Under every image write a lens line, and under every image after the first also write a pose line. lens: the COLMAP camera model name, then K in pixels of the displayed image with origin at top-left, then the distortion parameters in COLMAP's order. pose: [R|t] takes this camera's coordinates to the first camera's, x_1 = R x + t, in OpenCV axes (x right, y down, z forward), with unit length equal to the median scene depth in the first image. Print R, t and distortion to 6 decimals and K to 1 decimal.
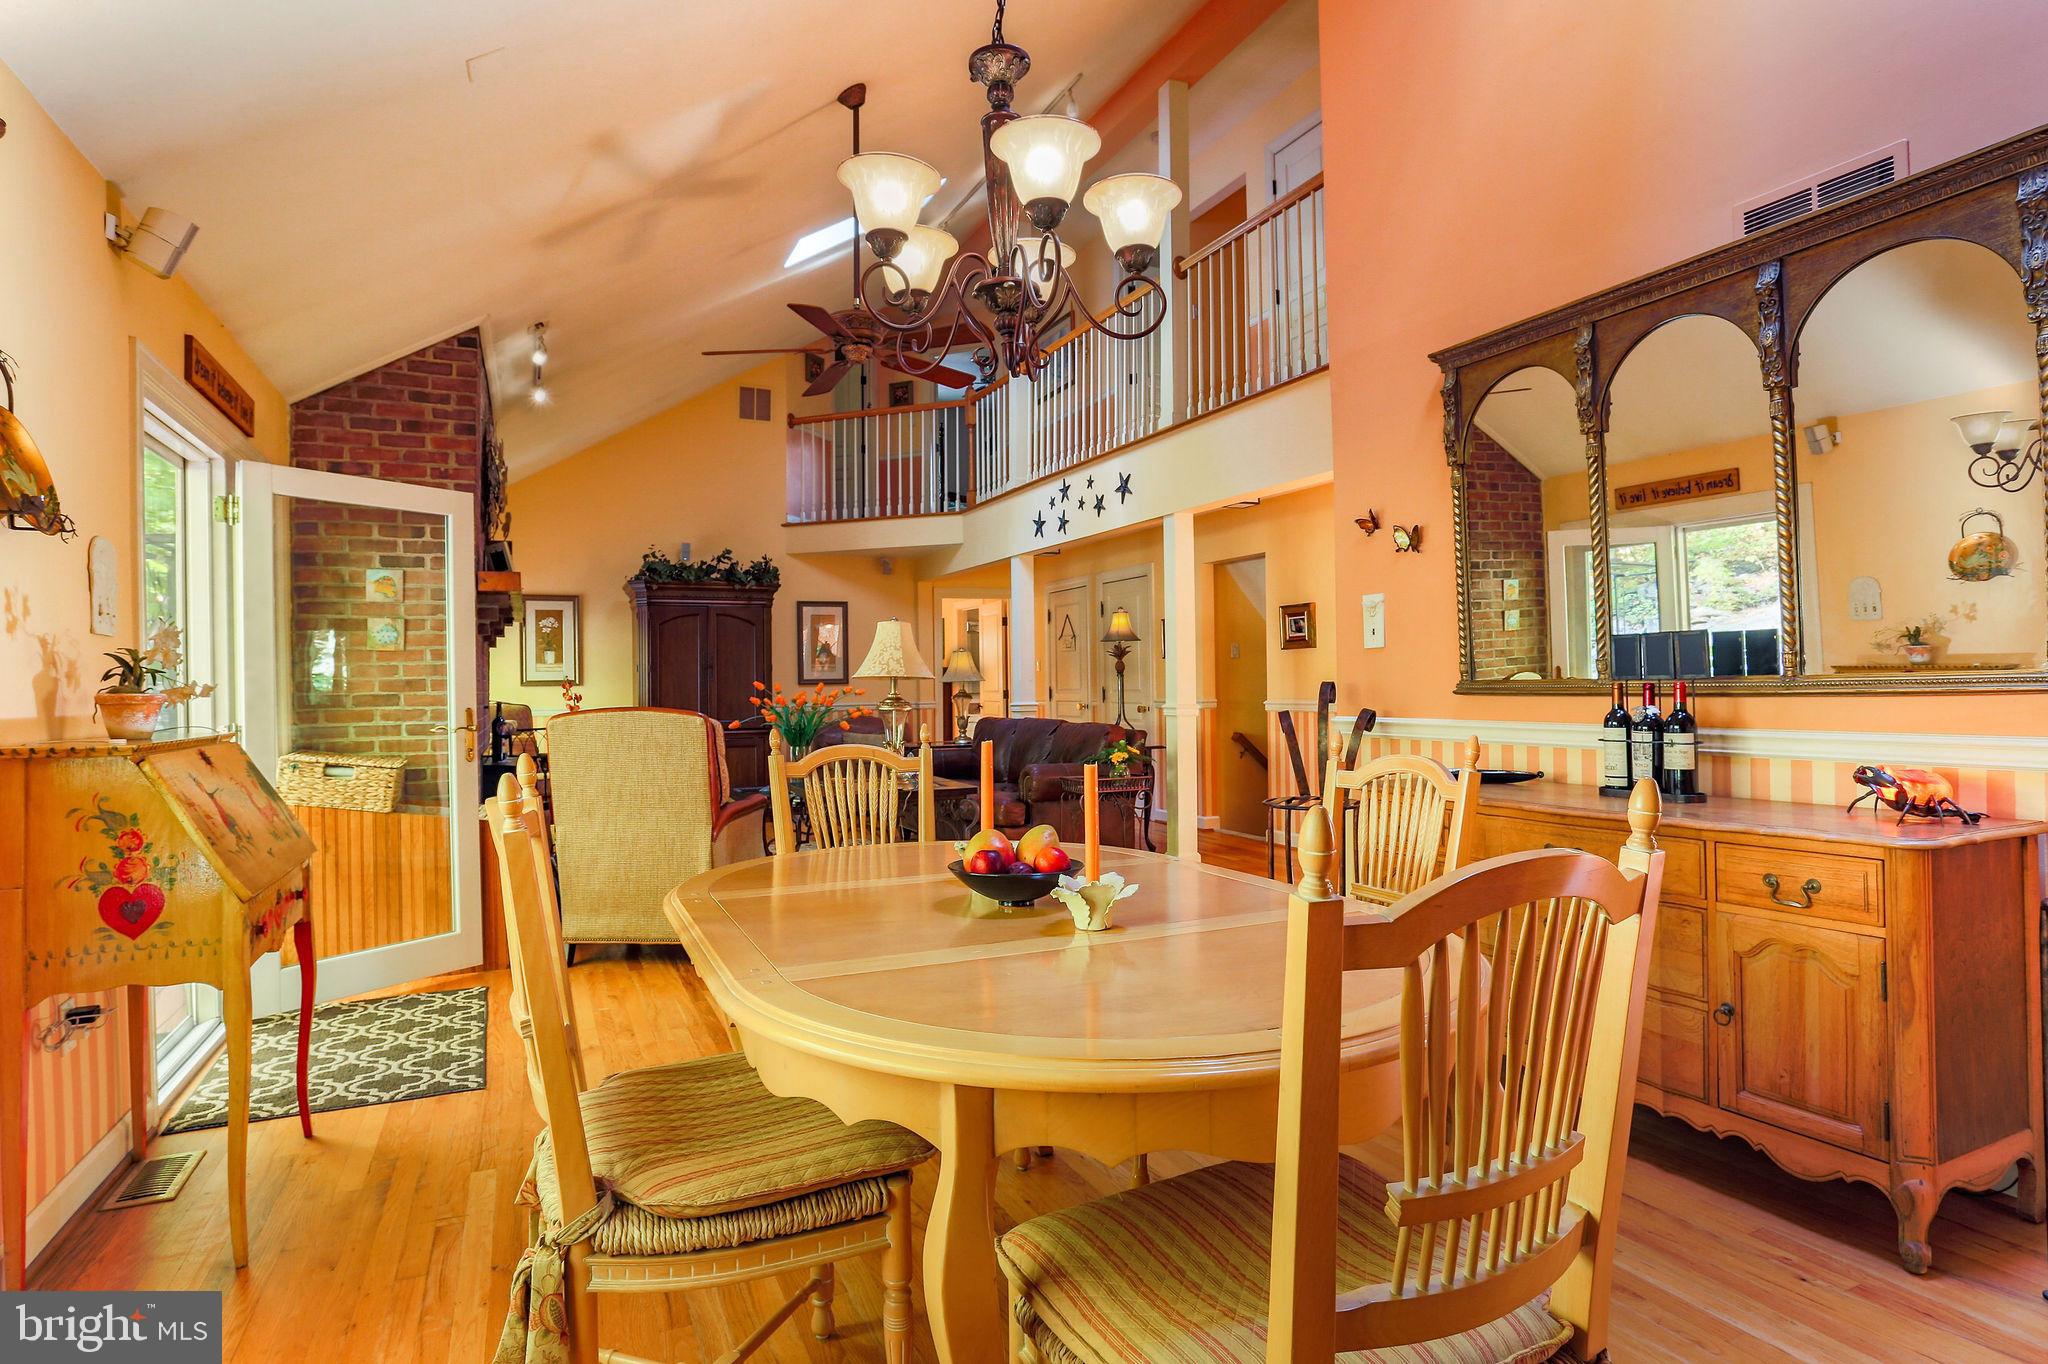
lens RADIAL K [[1090.7, 0, 1029.2], [0, 1090.7, 687.1], [0, 0, 1]] dist [-0.035926, 0.014719]
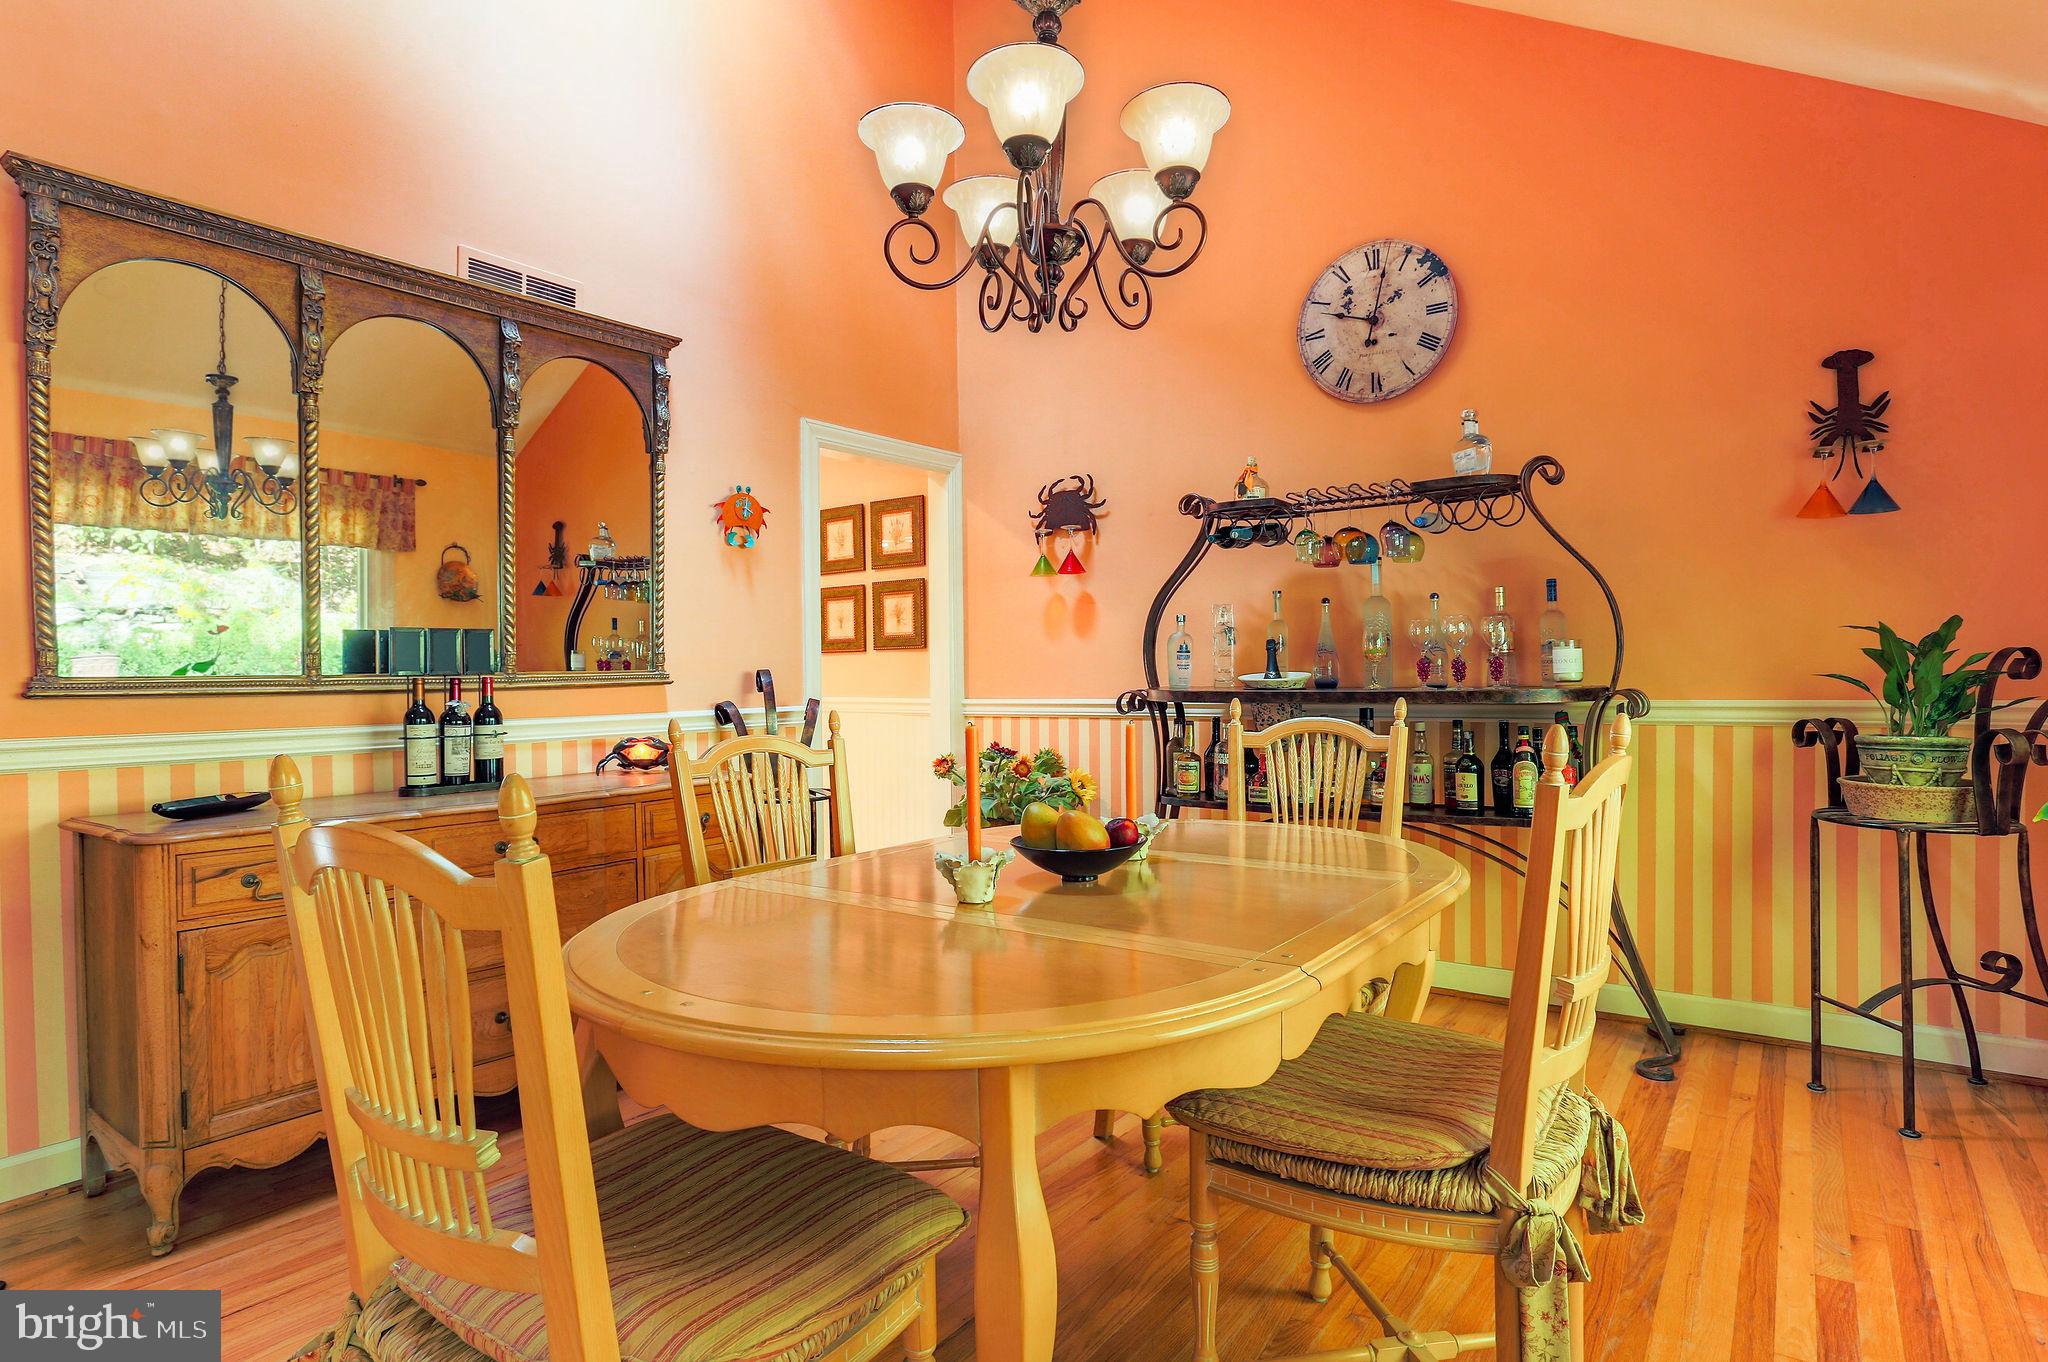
lens RADIAL K [[1090.7, 0, 1025.1], [0, 1090.7, 684.3], [0, 0, 1]] dist [-0.035926, 0.014719]
pose [[-0.489043, 0.000811, 0.872259, -0.582342], [0.013149, 0.999893, 0.006443, 0.002544], [-0.872161, 0.014620, -0.489001, 1.027465]]
